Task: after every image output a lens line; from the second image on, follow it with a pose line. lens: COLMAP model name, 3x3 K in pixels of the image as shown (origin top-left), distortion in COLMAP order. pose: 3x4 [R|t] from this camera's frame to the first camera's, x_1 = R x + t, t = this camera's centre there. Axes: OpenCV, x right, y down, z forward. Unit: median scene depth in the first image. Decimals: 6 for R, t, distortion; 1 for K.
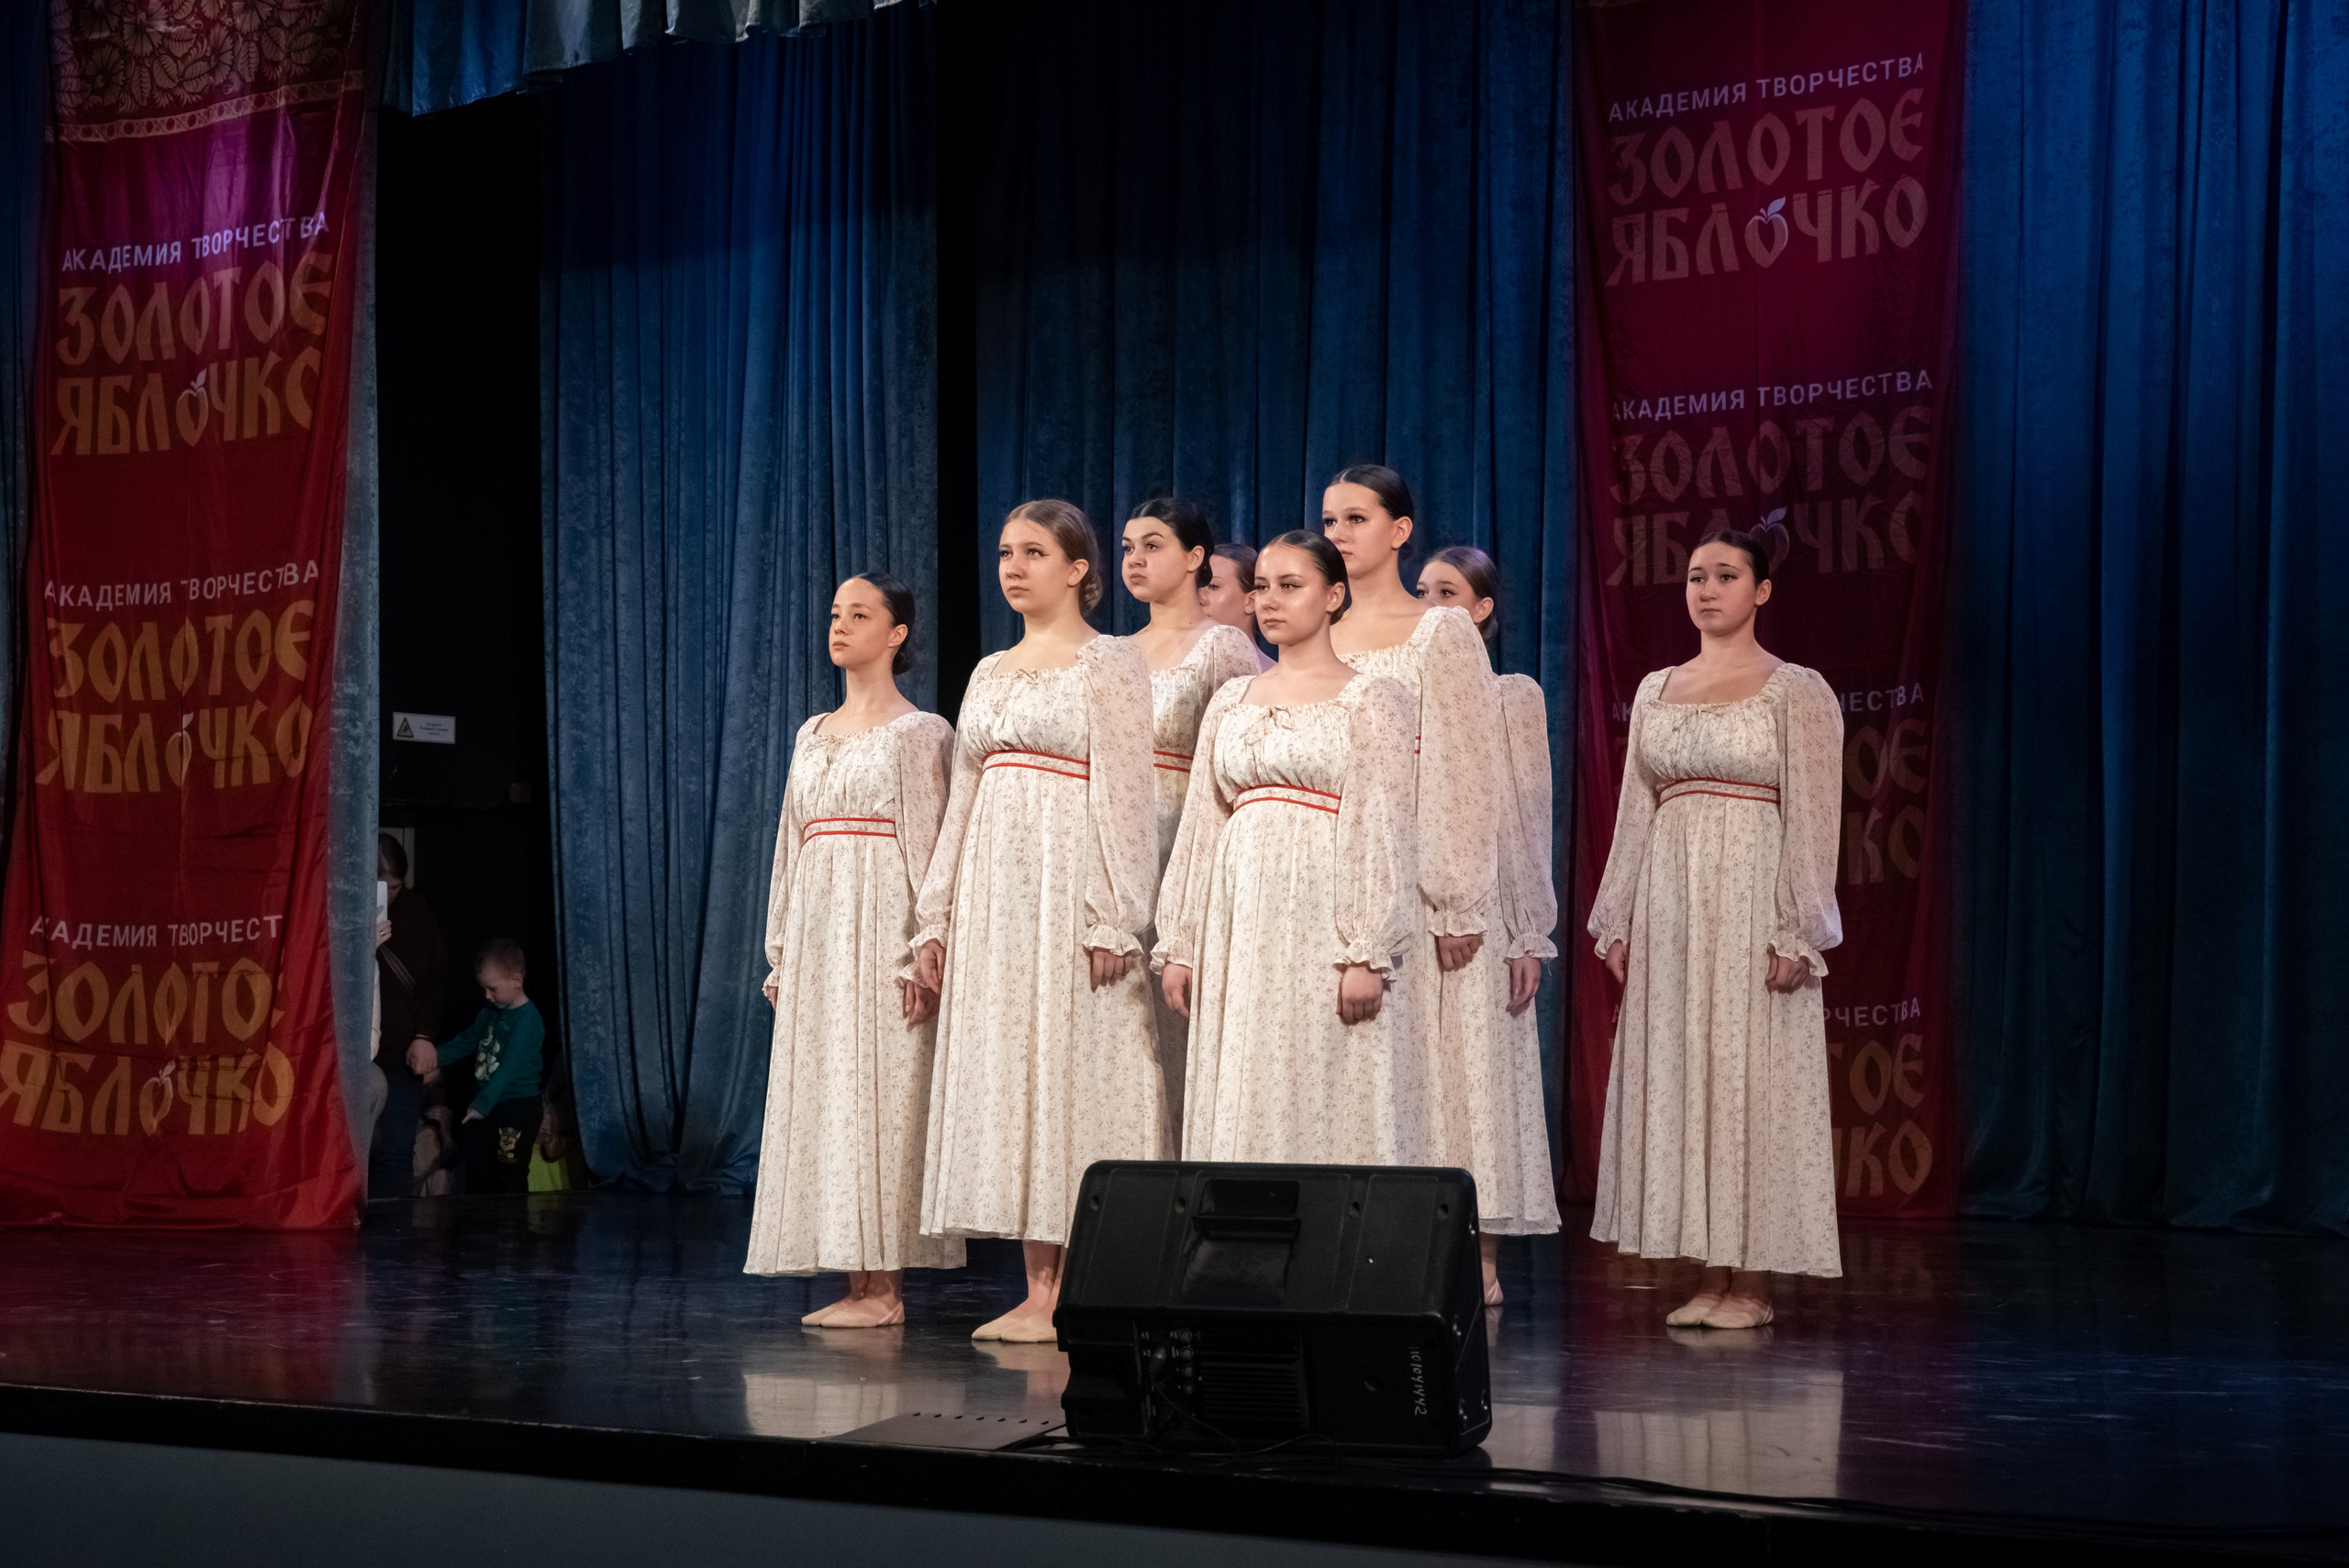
lens RADIAL K [[4384.8, 0, 1173.3], [0, 4384.8, 814.0], [0, 0, 1]] dist [0.231348, 0.076337]
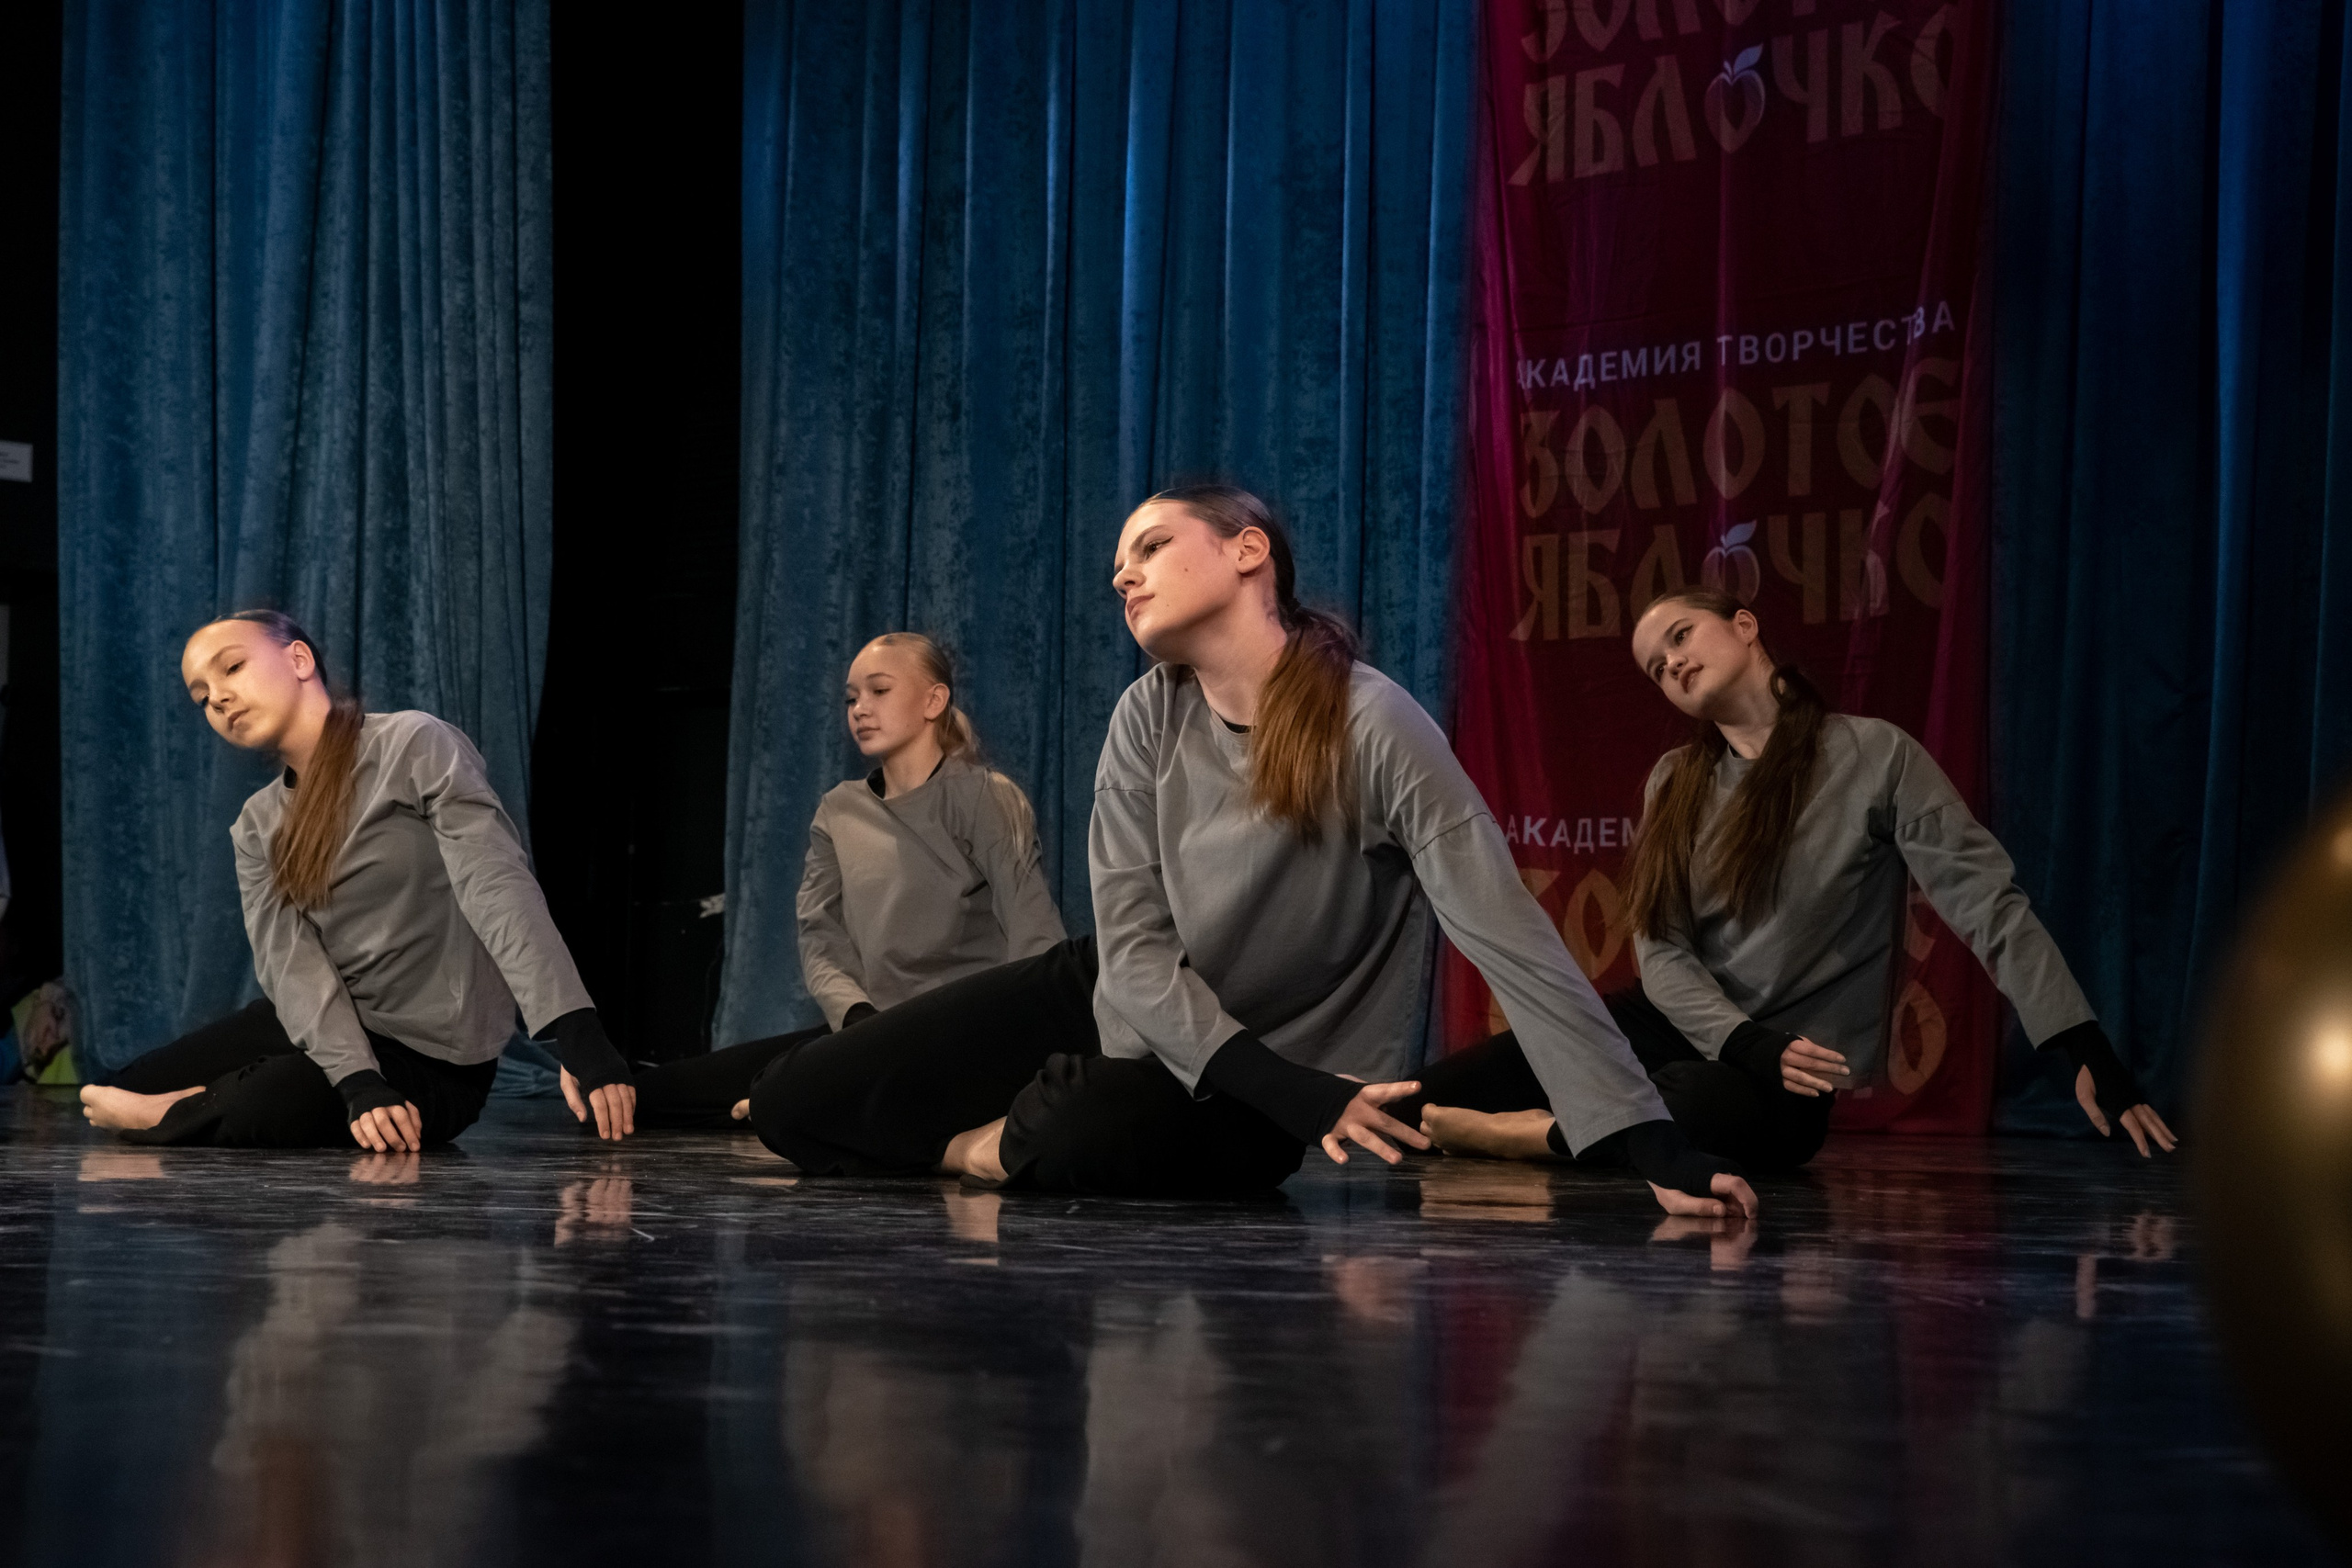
lens RADIAL K [[4390.2, 0, 1174.8], [0, 4390.2, 814.0], [0, 0, 1]] dist [0.231348, 0.076337]
pose [[0.990708, 0.005748, -0.135888, 0.143090], [-0.006388, 0.999970, -0.004276, 0.047167], [0.135860, 0.005104, 0.990715, 0.341927]]
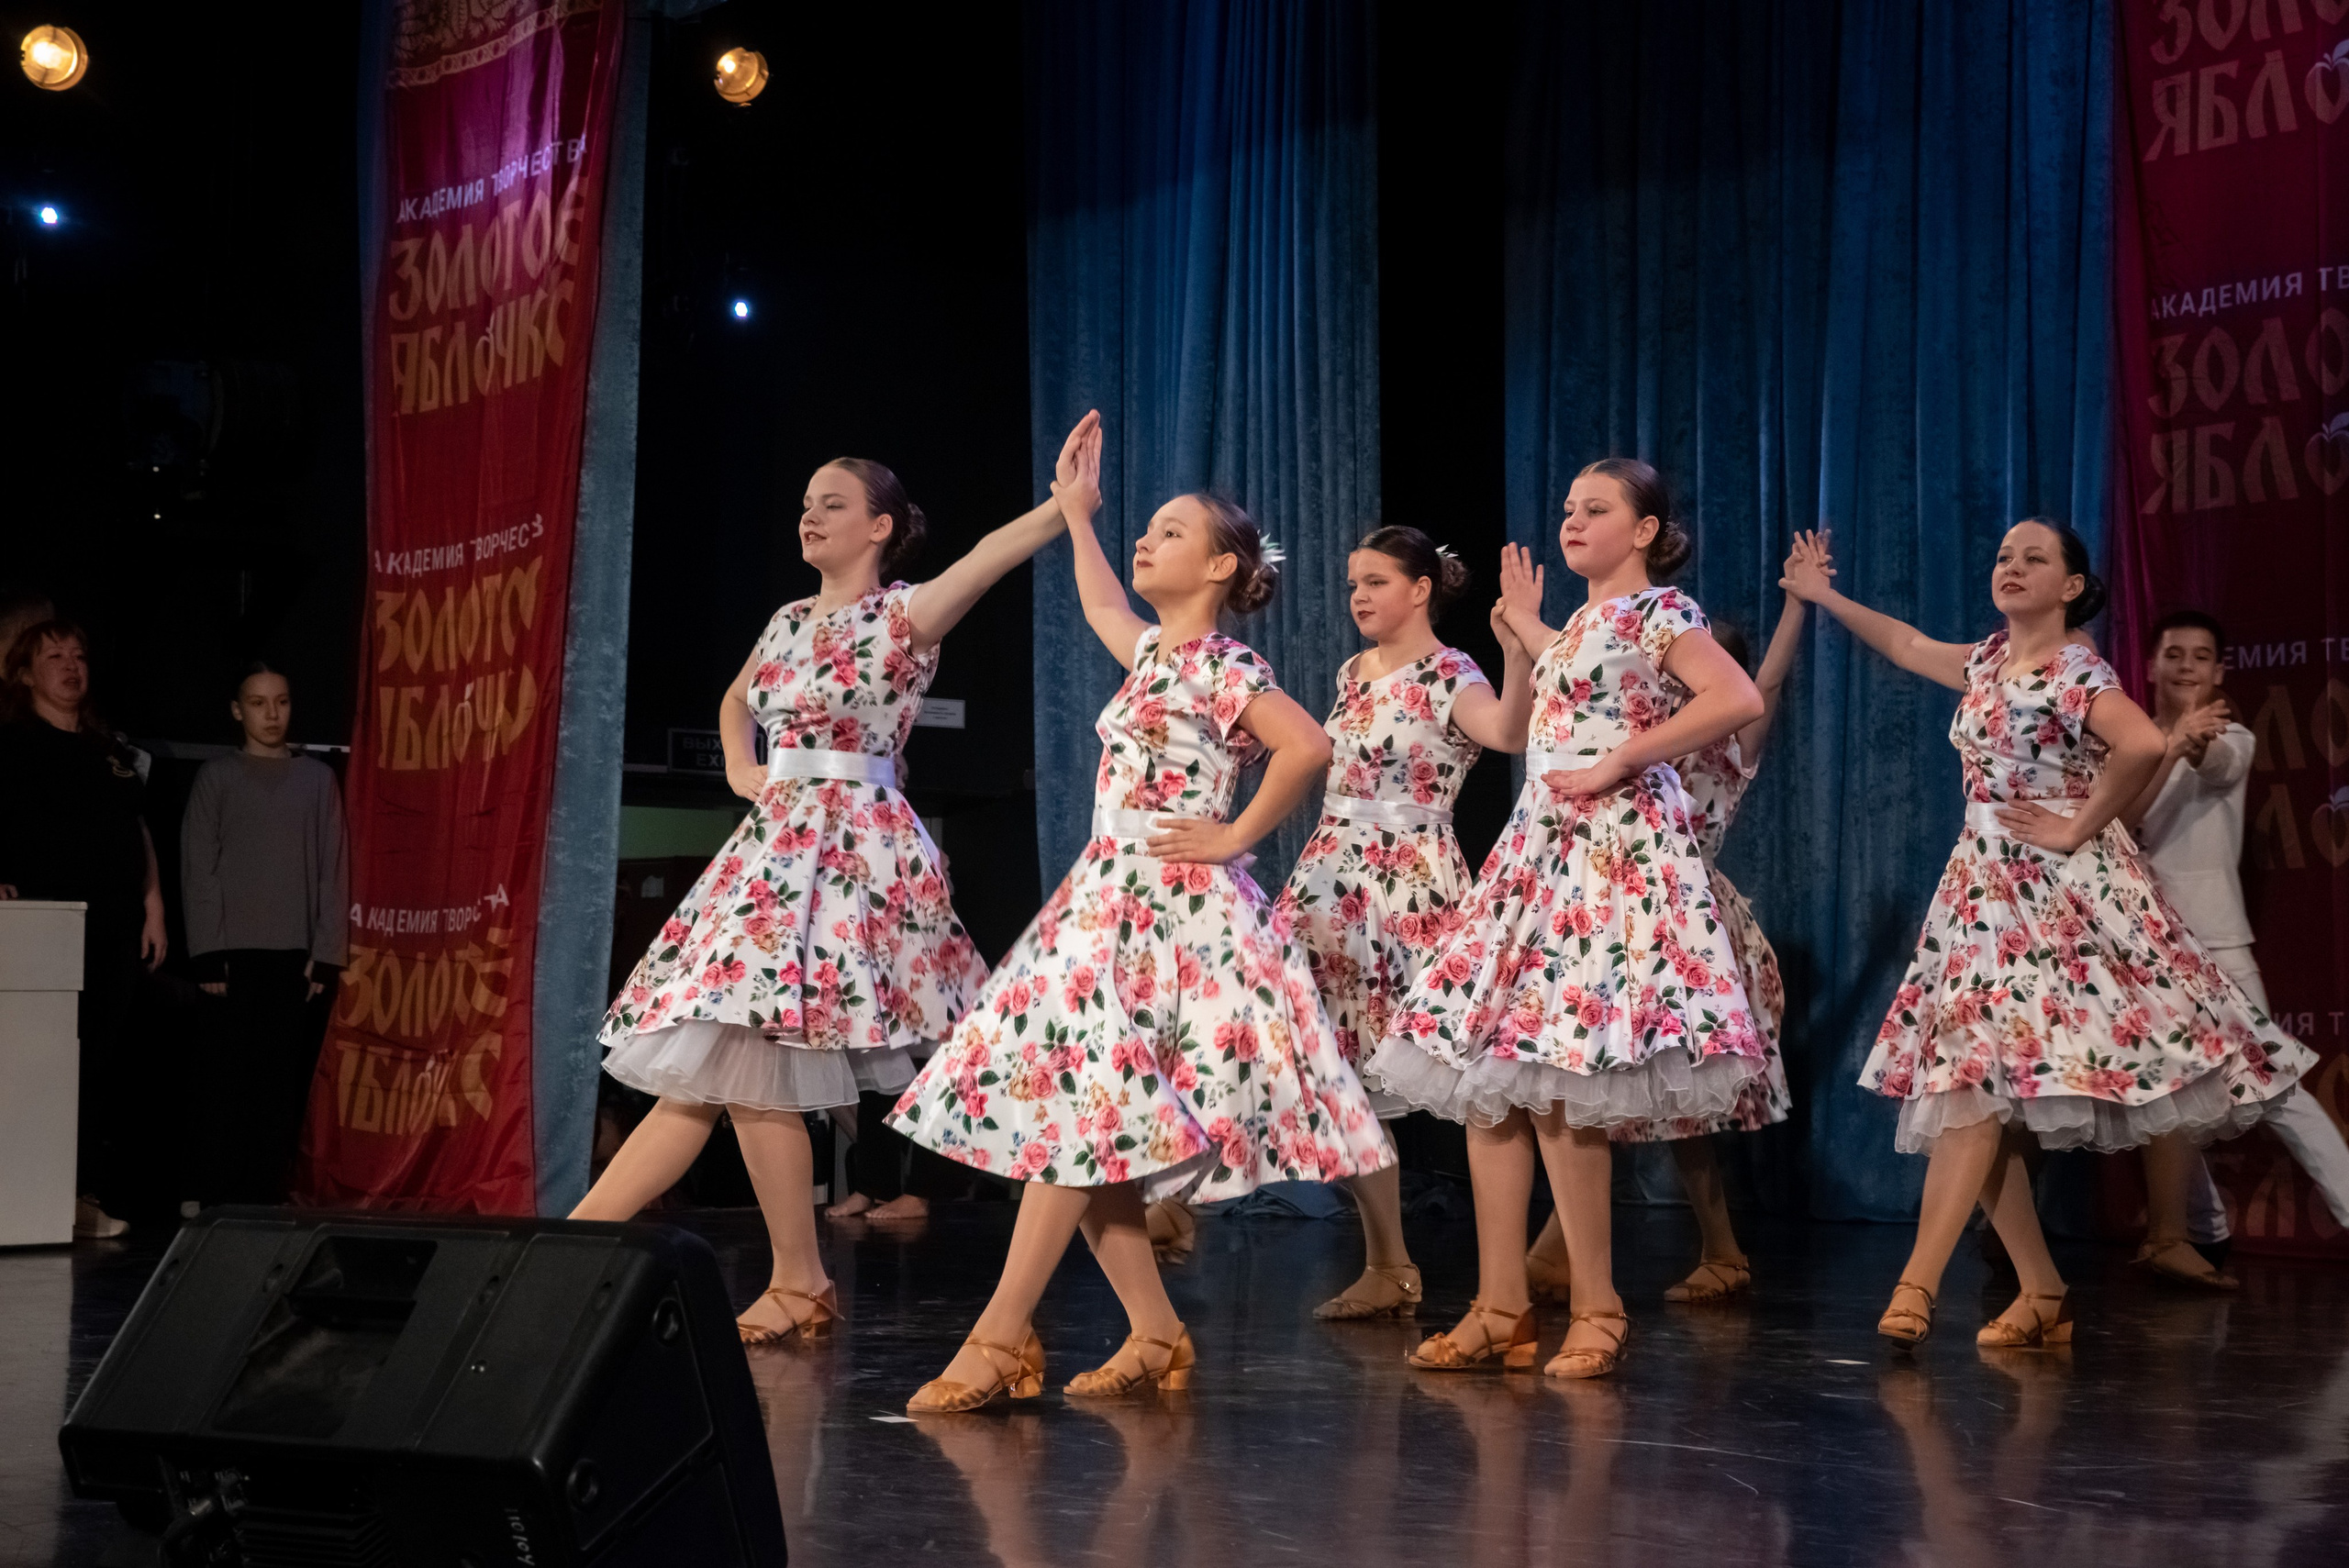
lens RADIAL K [[4062.2, 0, 1174.5], [0, 4062.2, 784.0], [0, 0, 1]] dist [0.158711, 0.459700]
pose [[0.963977, -0.009549, -0.265813, 0.132082], [0.005822, 0.999873, -0.014808, 0.010954], [0.265921, 0.012727, 0.963911, 0.193156]]
